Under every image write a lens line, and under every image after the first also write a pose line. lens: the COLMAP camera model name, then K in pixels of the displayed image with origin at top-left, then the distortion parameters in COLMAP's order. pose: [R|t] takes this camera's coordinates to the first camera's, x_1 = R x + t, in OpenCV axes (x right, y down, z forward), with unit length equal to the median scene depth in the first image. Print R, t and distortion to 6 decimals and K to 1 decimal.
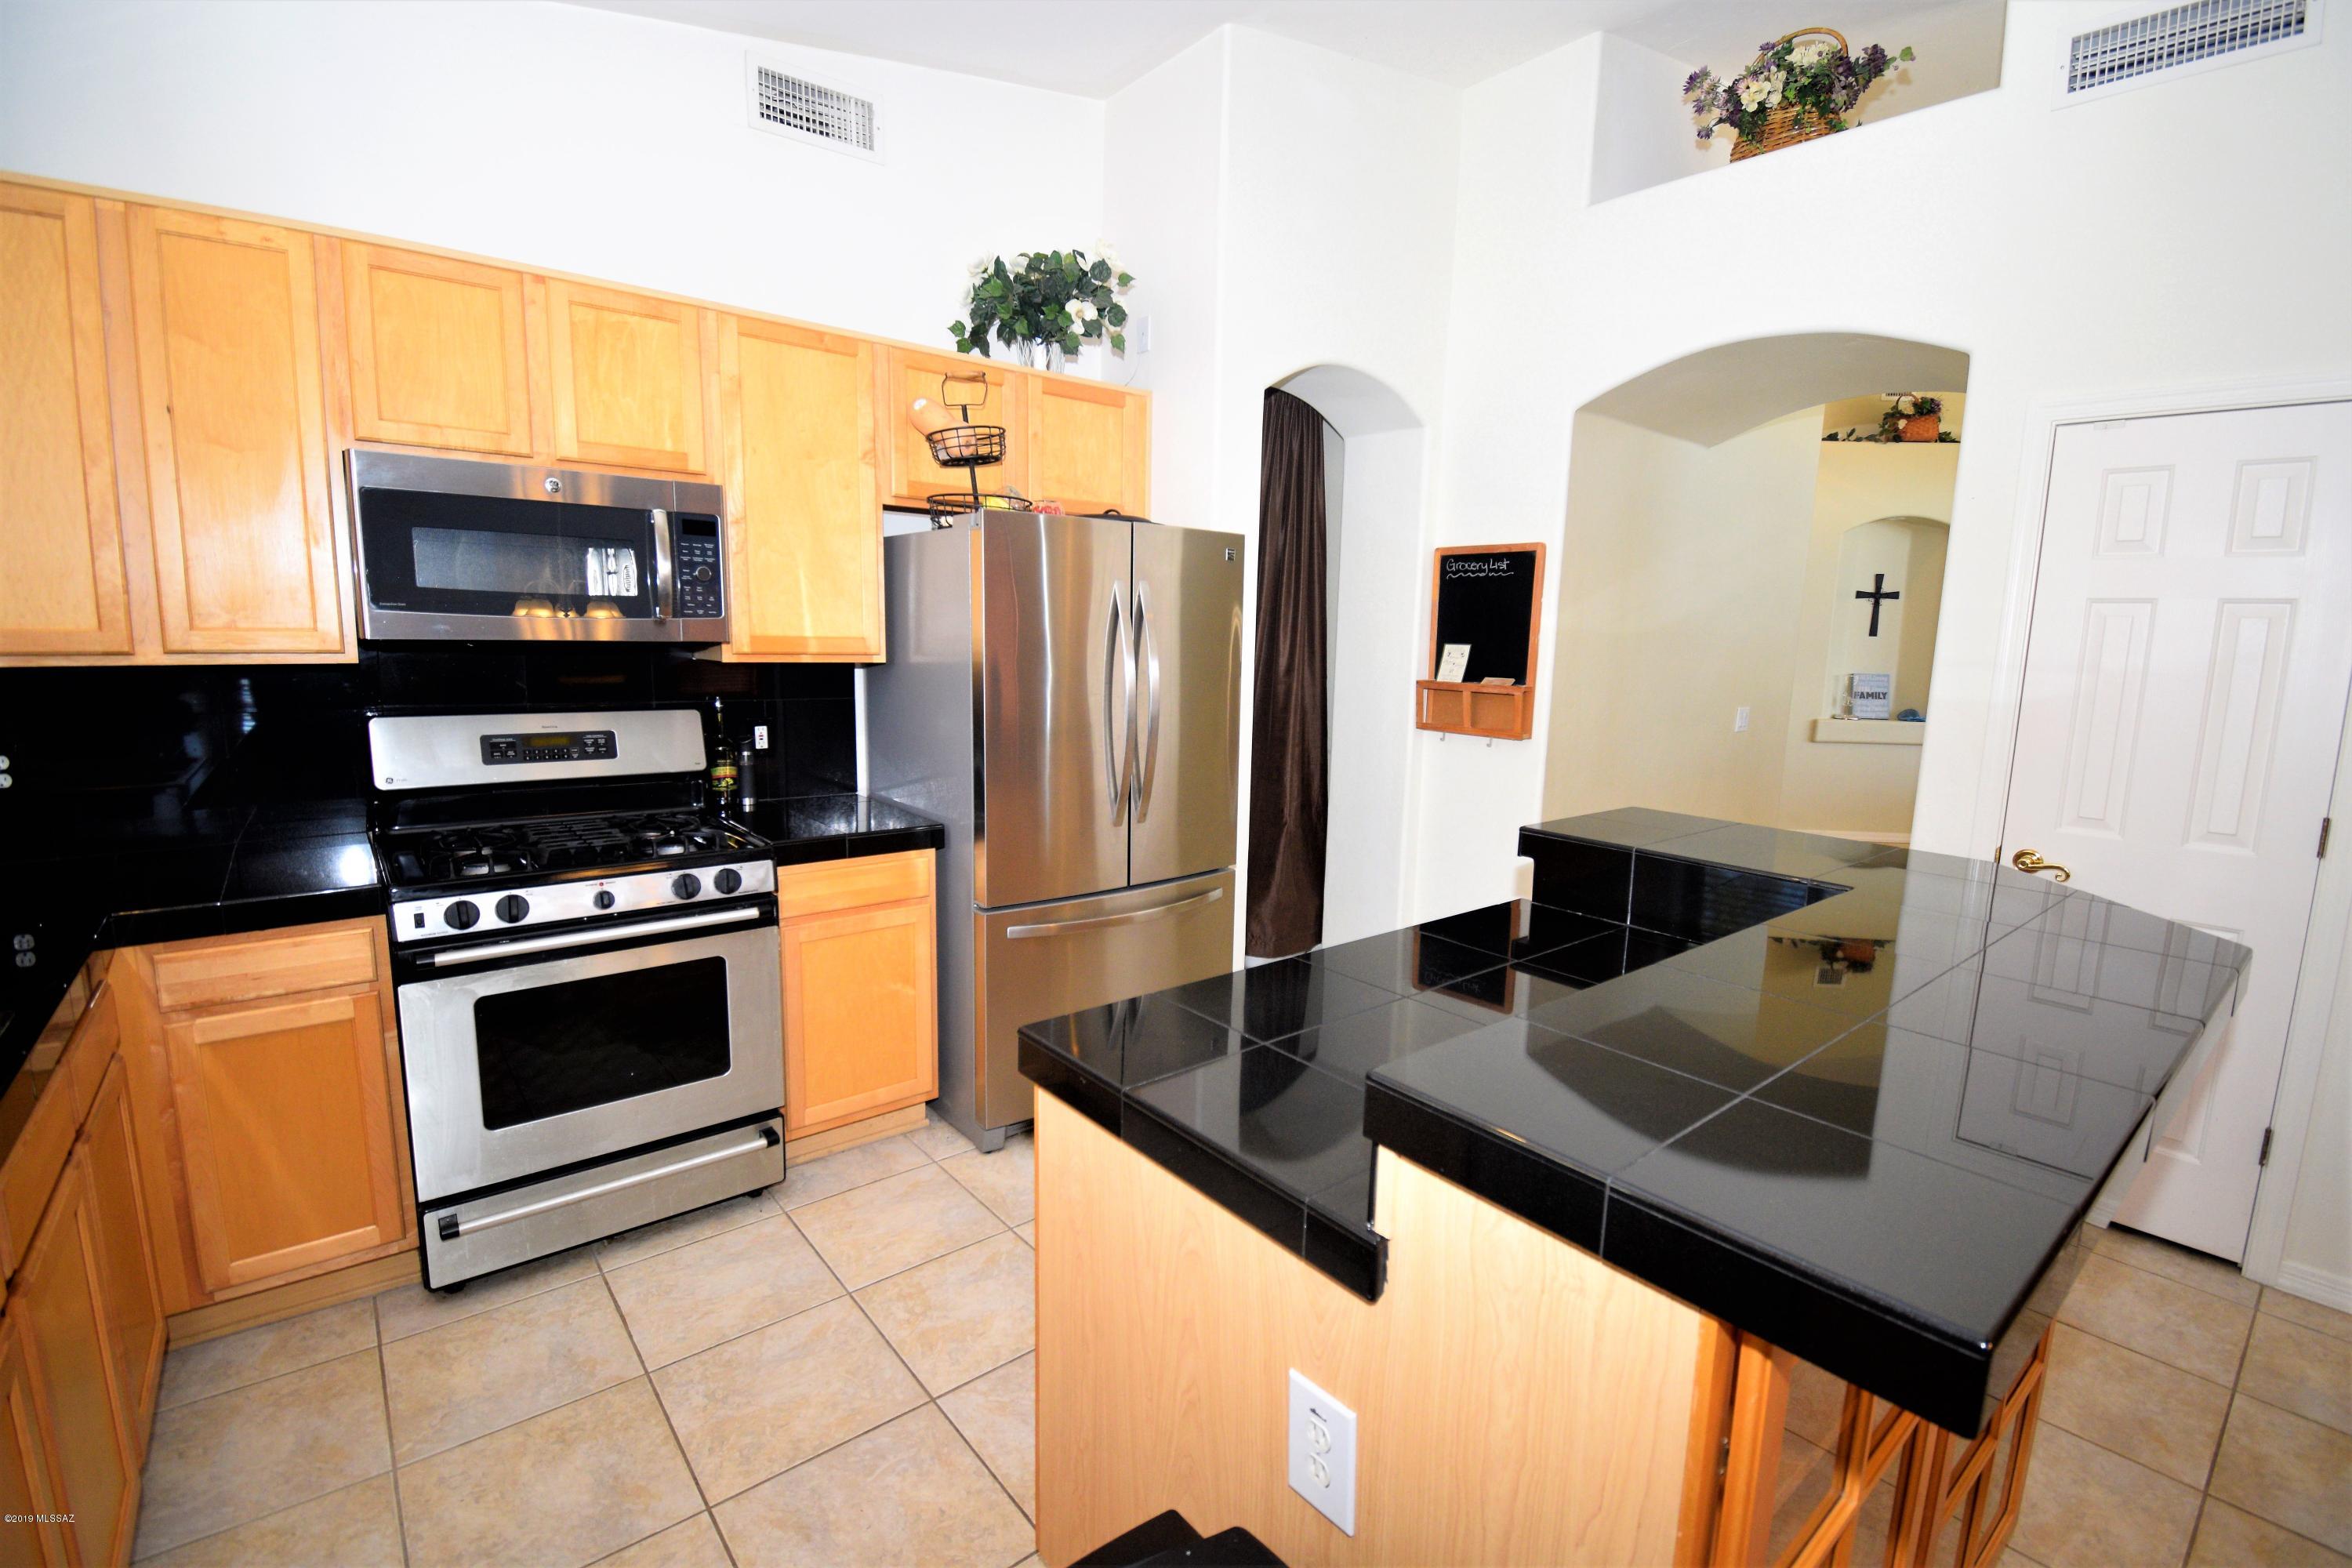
lens RADIAL K [[1035.4, 0, 1183.9], [0, 1035.4, 786.0], [0, 0, 1]] dist [0.020006, -0.023192]
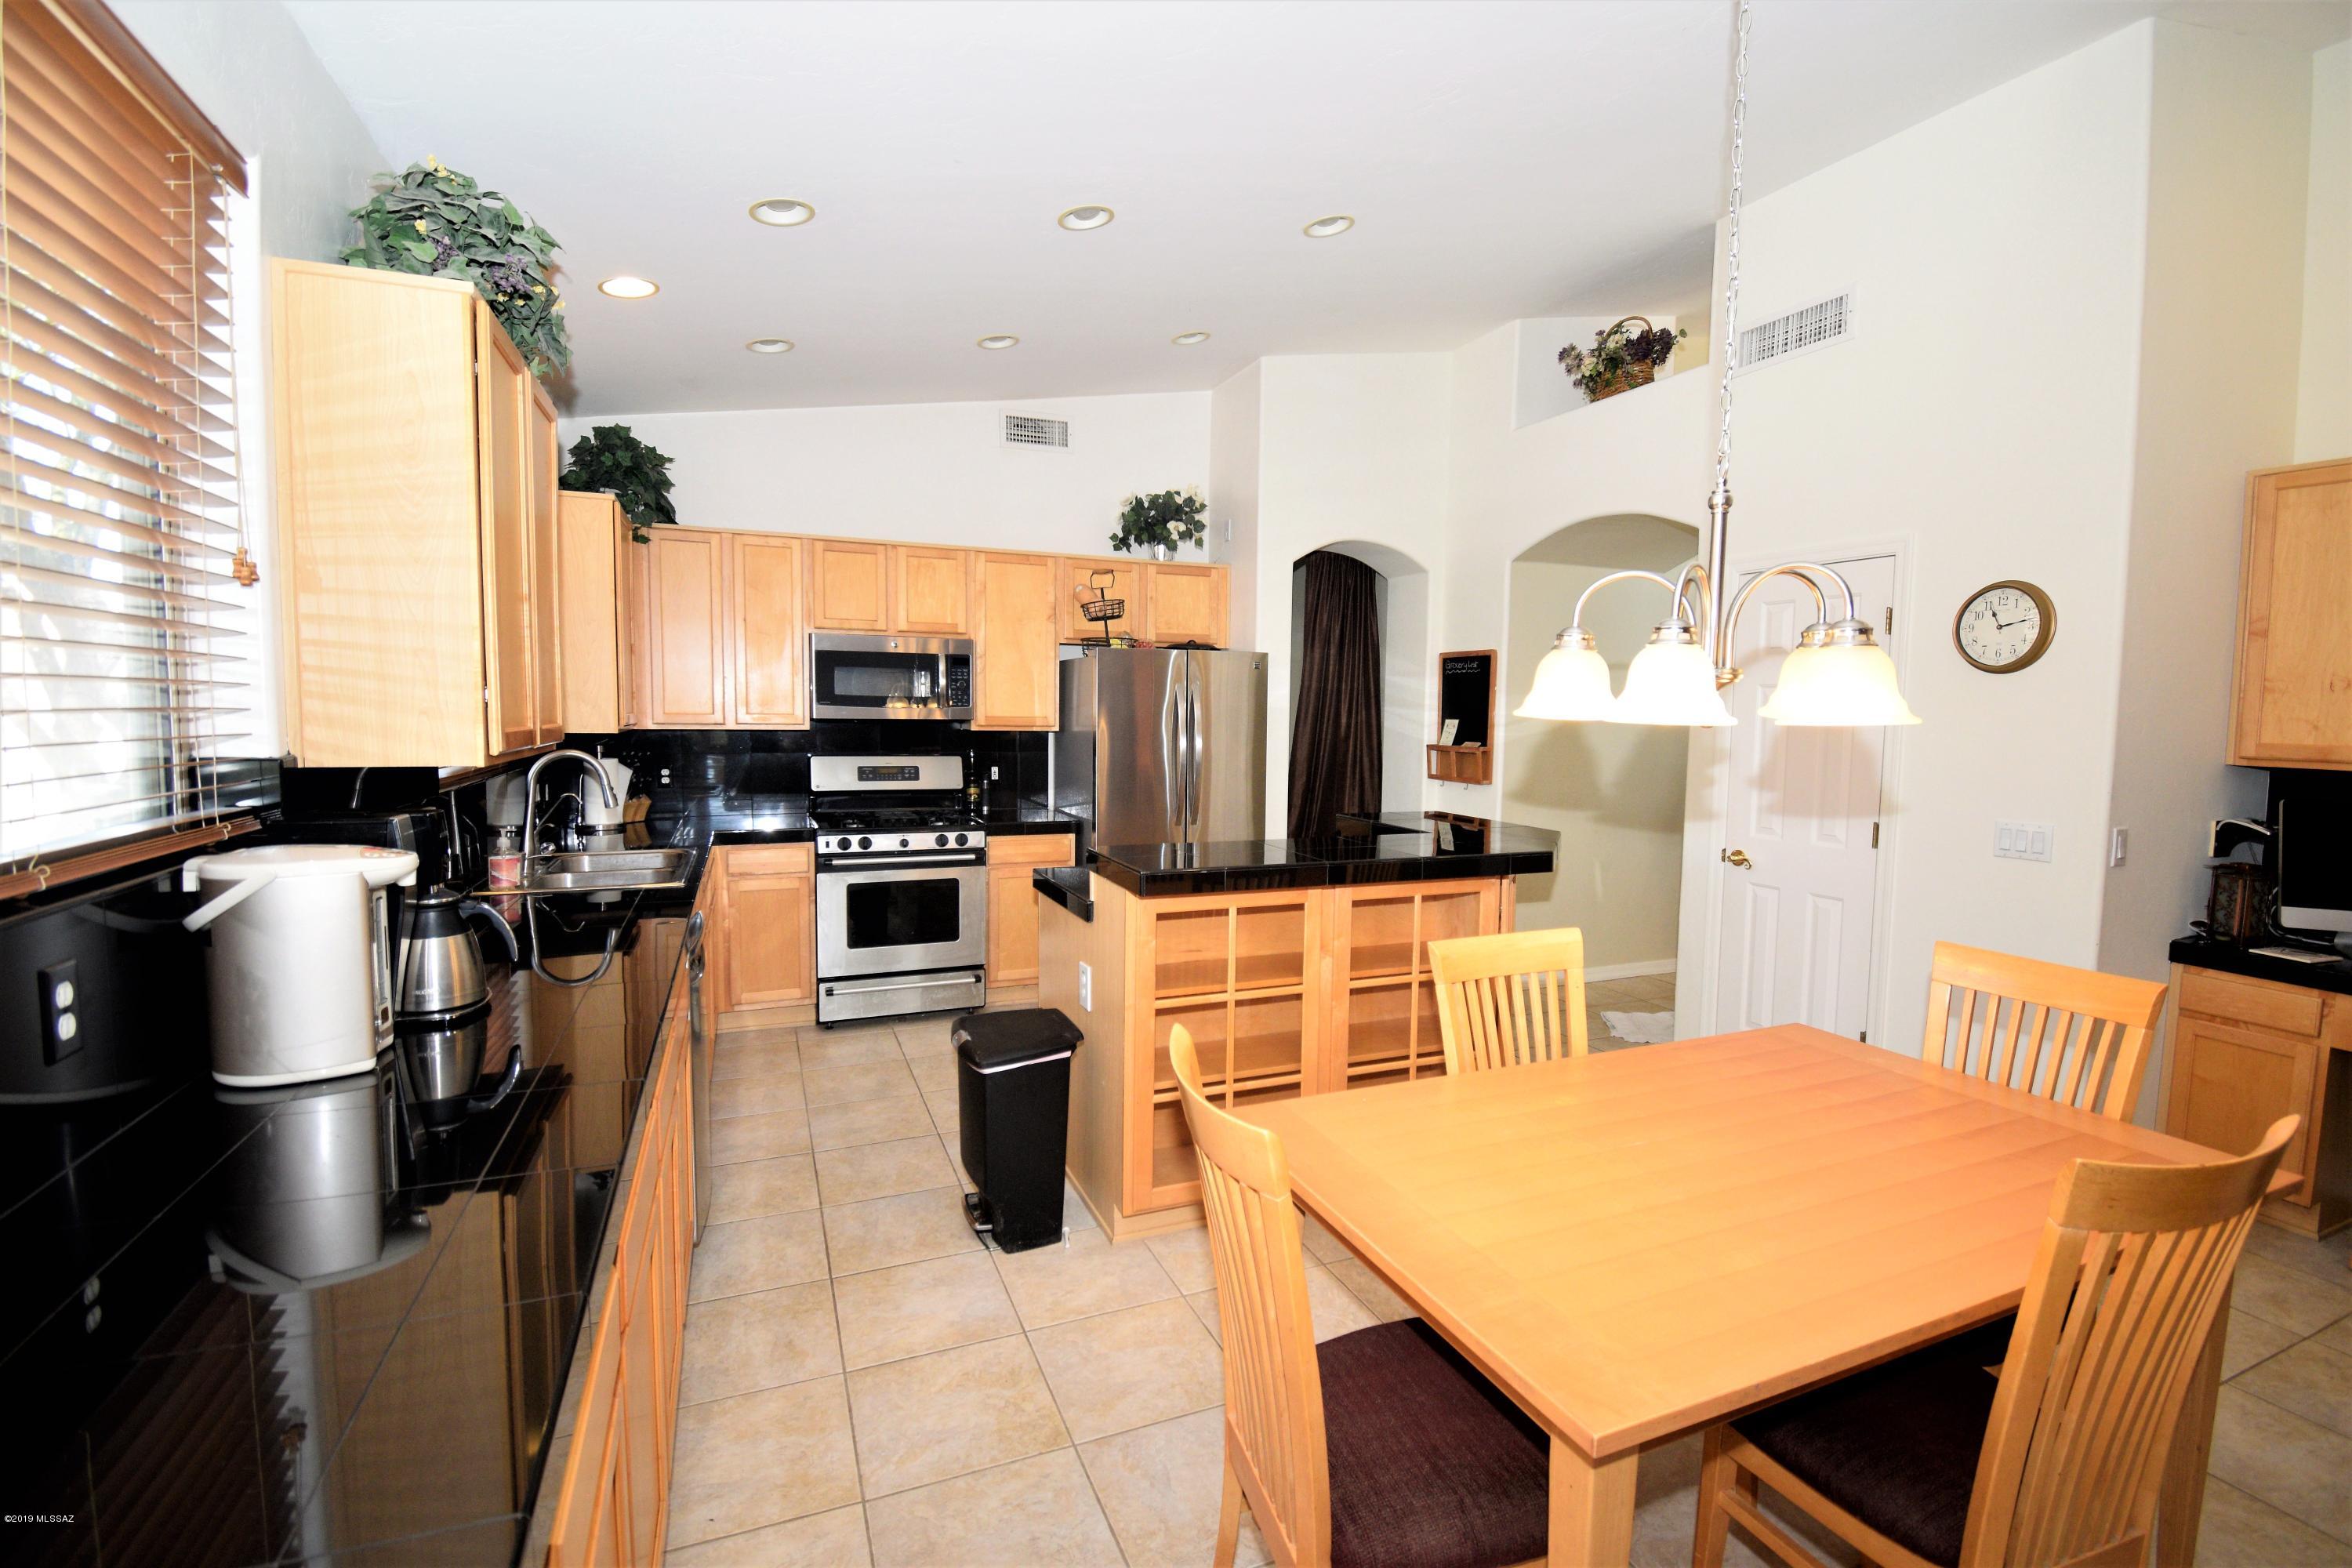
lens RADIAL K [[1035.4, 0, 1183.9], [0, 1035.4, 786.0], [0, 0, 1]] dist [0.020006, -0.023192]
pose [[0.955966, 0.011651, -0.293246, 0.483972], [-0.034924, 0.996628, -0.074253, 0.109191], [0.291392, 0.081225, 0.953149, -0.680534]]
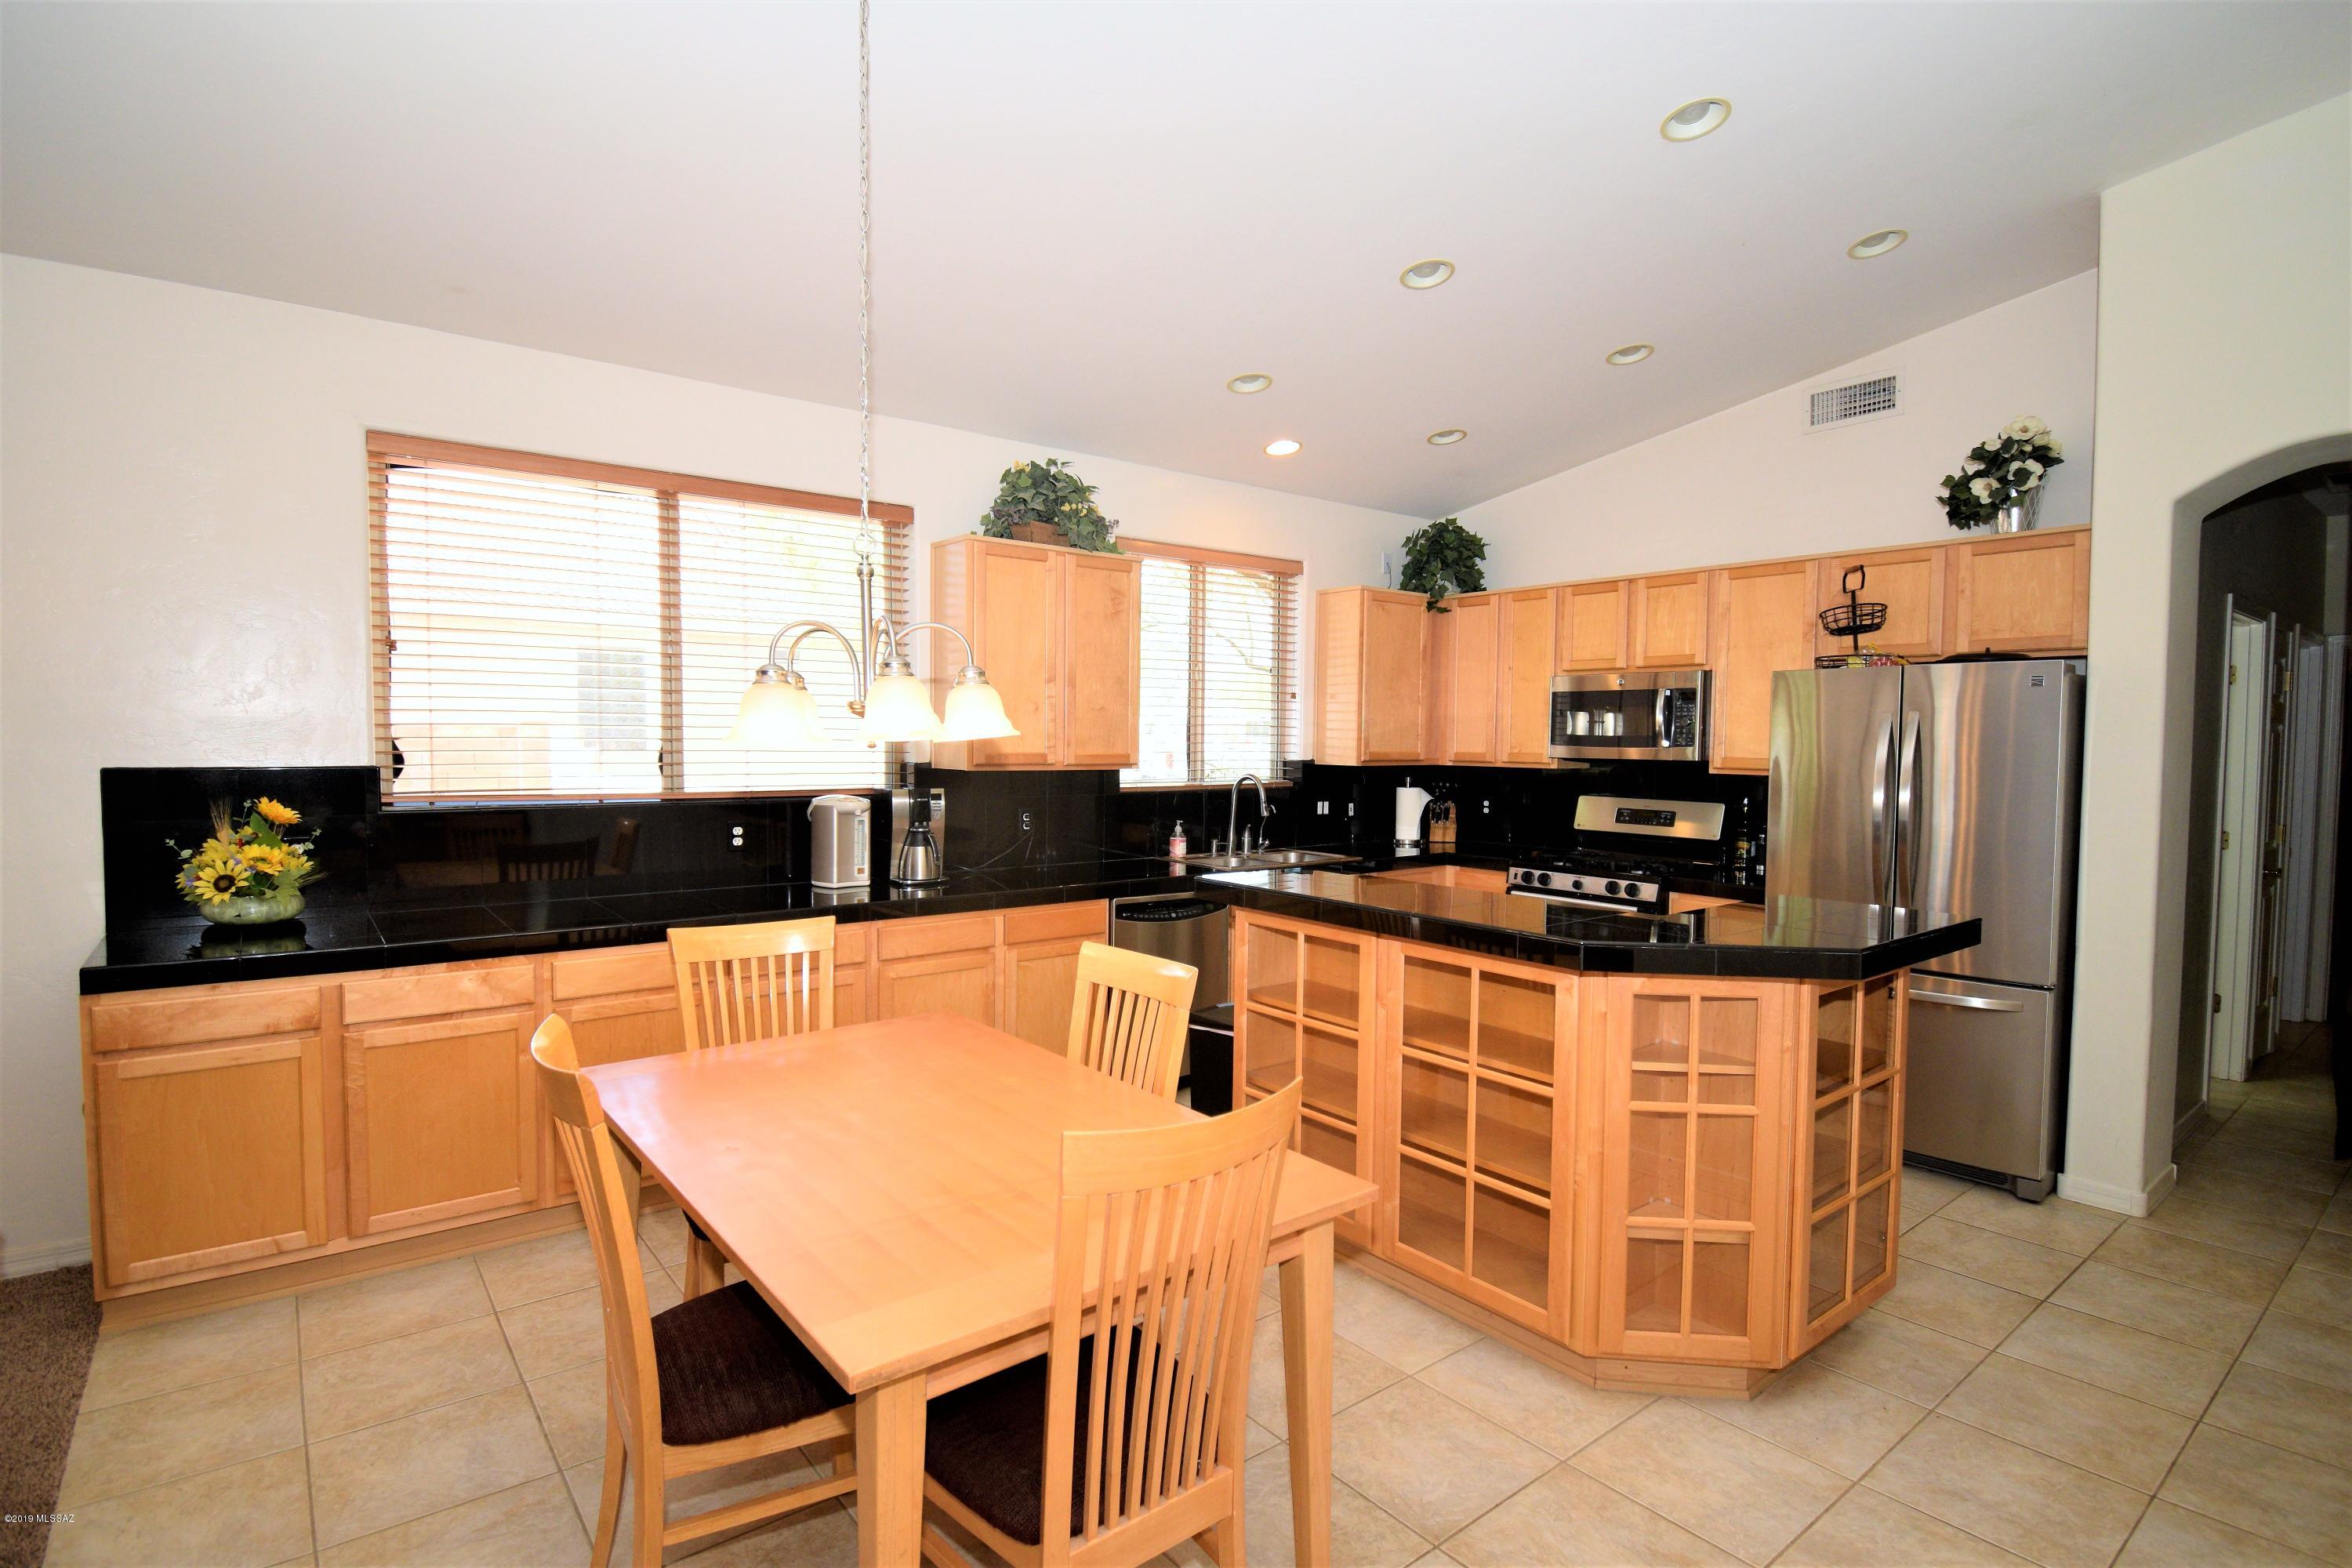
lens RADIAL K [[1147.1, 0, 1182.2], [0, 1147.1, 783.3], [0, 0, 1]] dist [-0.006074, -0.000690]
pose [[-0.021912, 0.016907, -0.999617, 1.413376], [-0.160645, 0.986805, 0.020211, -0.005681], [0.986769, 0.161026, -0.018907, 0.214907]]
